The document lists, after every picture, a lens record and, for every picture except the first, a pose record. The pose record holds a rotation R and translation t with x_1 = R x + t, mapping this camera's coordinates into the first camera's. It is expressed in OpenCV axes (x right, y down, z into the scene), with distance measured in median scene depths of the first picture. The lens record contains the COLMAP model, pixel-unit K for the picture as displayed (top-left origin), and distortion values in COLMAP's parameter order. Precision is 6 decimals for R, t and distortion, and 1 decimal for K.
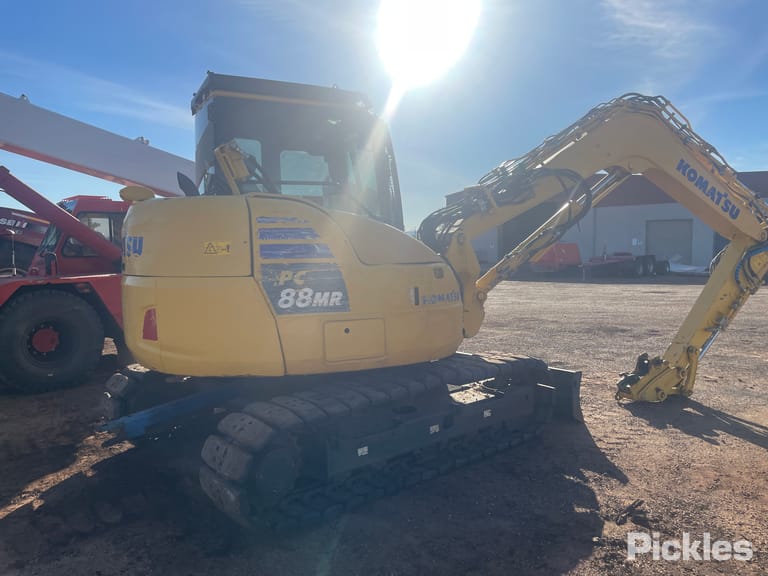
lens RADIAL K [[590.8, 0, 373.2], [0, 590.8, 285.3], [0, 0, 1]] dist [0.092027, -0.130421]
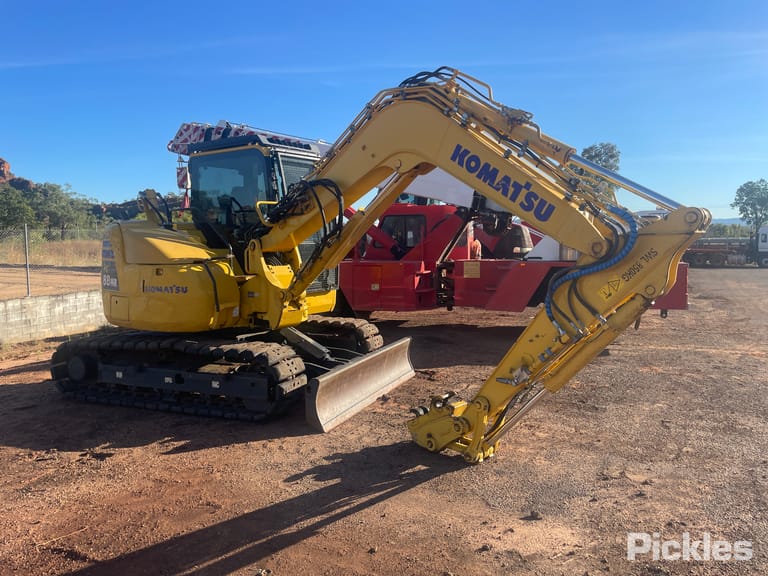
lens RADIAL K [[580.7, 0, 375.5], [0, 580.7, 276.9], [0, 0, 1]] dist [0.077092, -0.113176]
pose [[0.447224, 0.068826, -0.891770, 1.382199], [-0.052873, 0.997326, 0.050457, -0.092411], [0.892858, 0.024585, 0.449667, 0.707026]]
